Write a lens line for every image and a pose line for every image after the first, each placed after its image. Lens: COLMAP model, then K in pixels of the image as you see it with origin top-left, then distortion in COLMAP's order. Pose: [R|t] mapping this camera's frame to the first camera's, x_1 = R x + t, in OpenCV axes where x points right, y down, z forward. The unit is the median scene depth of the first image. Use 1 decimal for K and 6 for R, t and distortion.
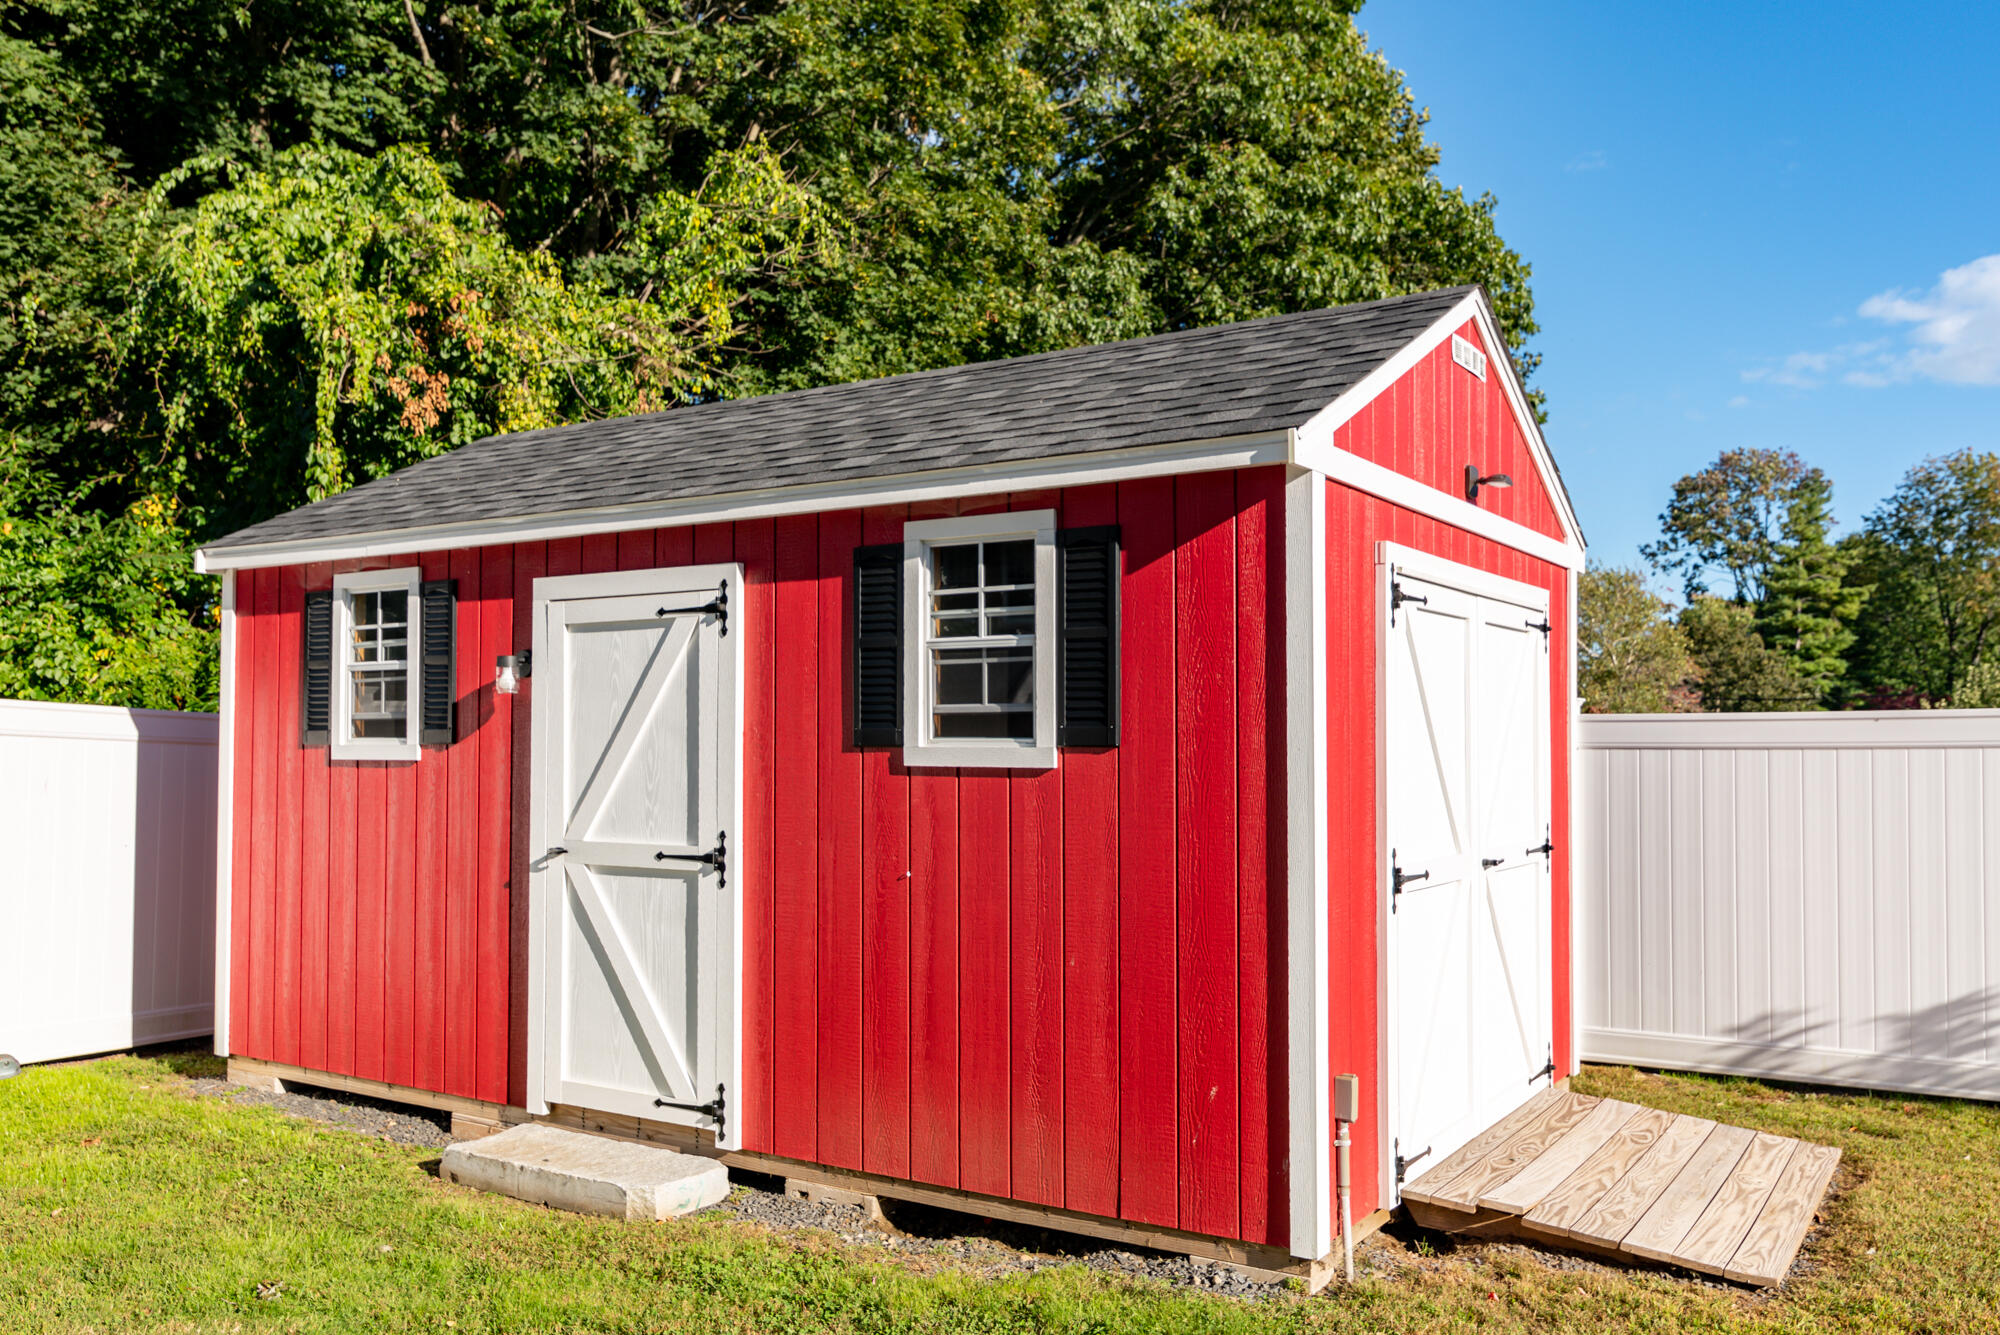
lens RADIAL K [[1609.2, 0, 1000.5], [0, 1609.2, 697.4], [0, 0, 1]] dist [-0.007502, -0.005831]
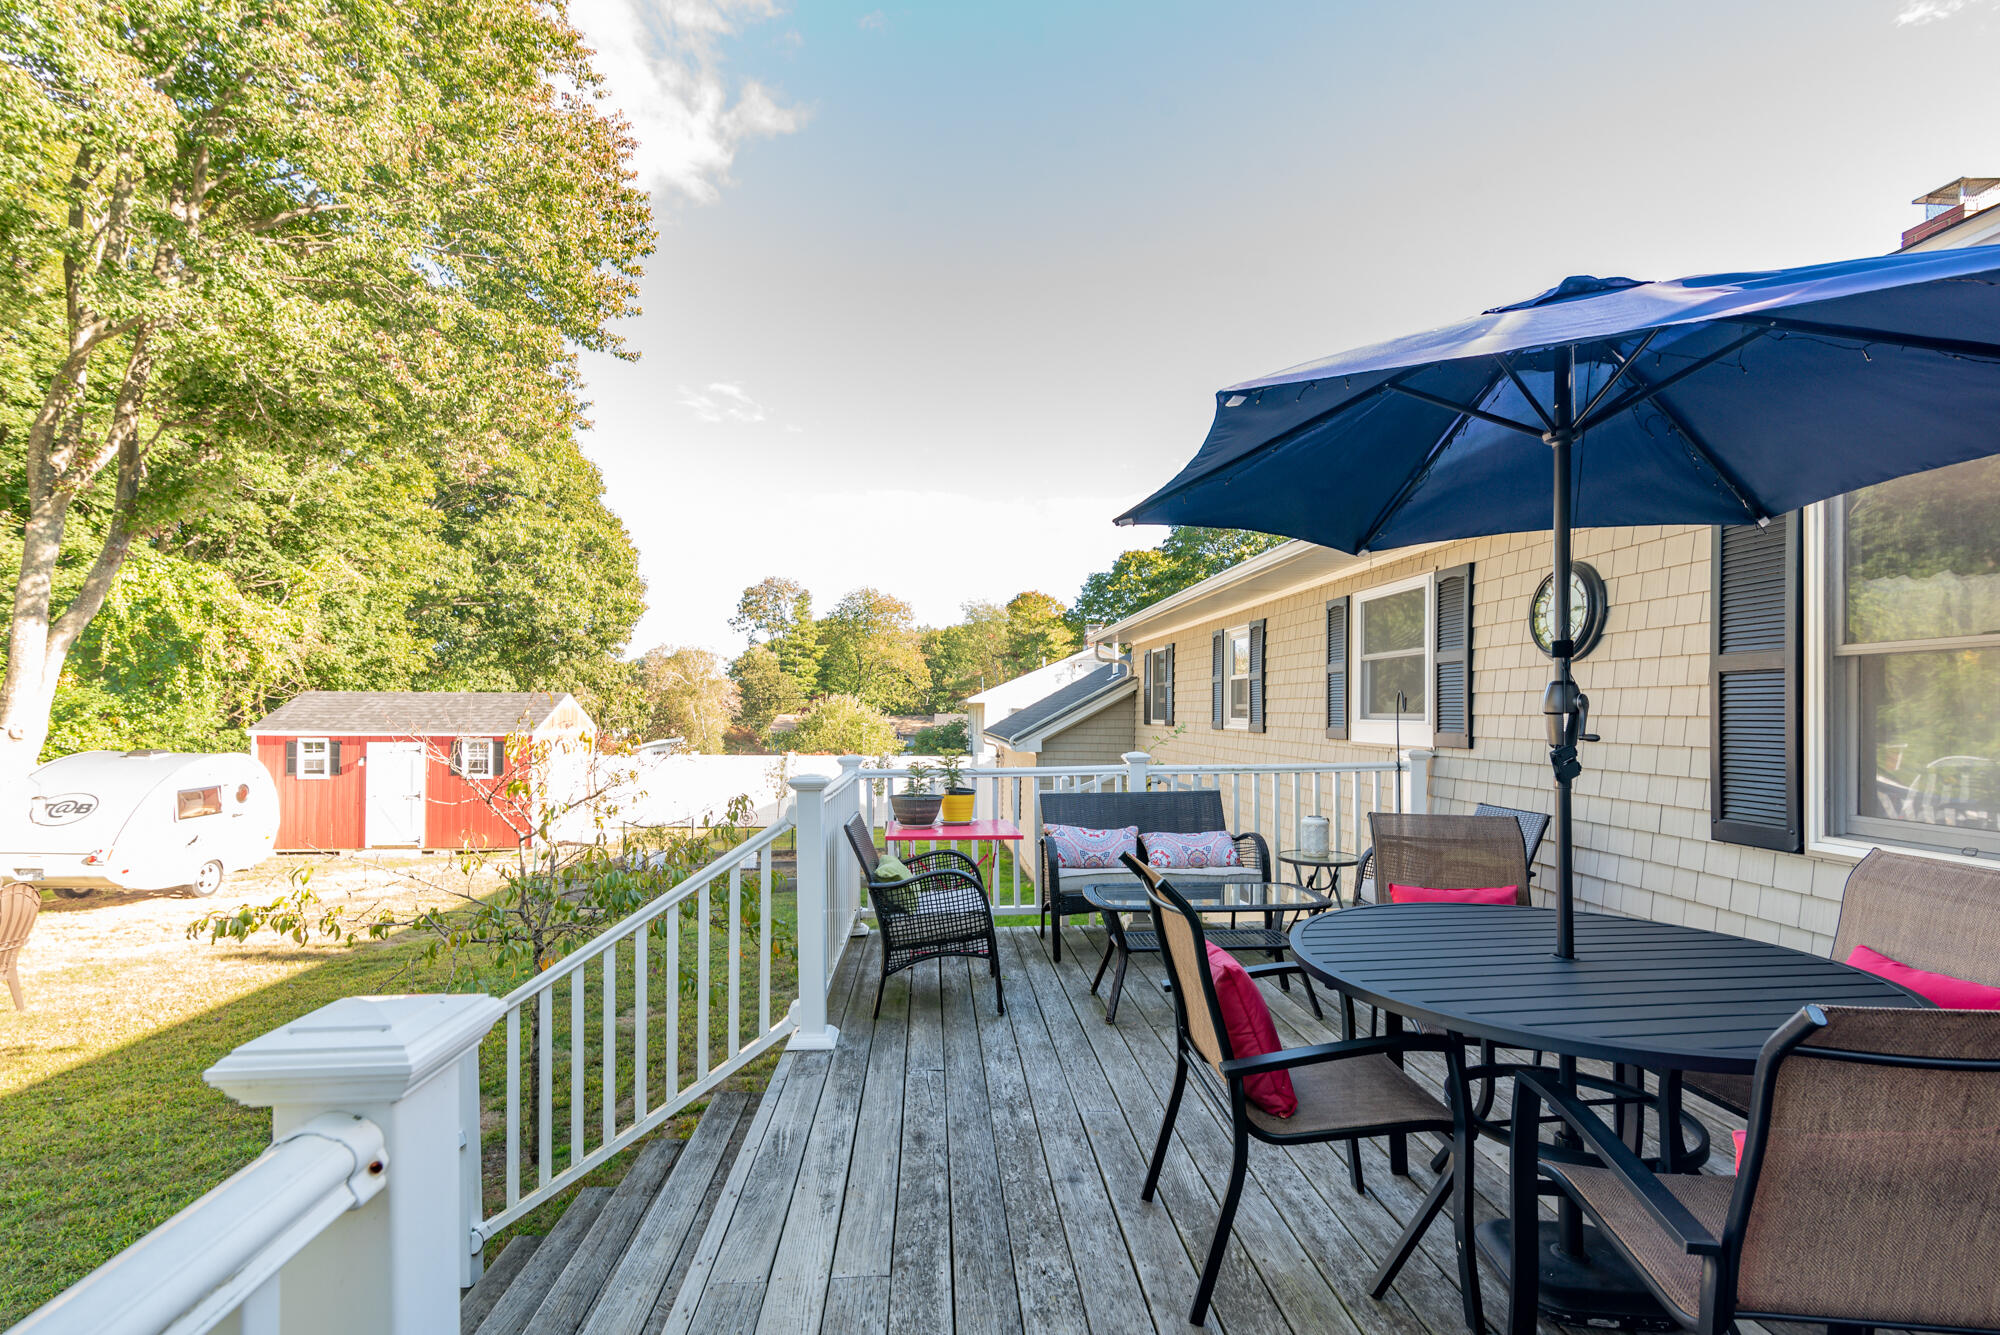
lens RADIAL K [[911.2, 0, 991.7], [0, 911.2, 704.0], [0, 0, 1]] dist [-0.001917, -0.000351]
pose [[0.802826, 0.001603, 0.596211, -0.025736], [-0.017152, 0.999645, 0.020409, -0.017609], [-0.595967, -0.026611, 0.802568, -0.150235]]
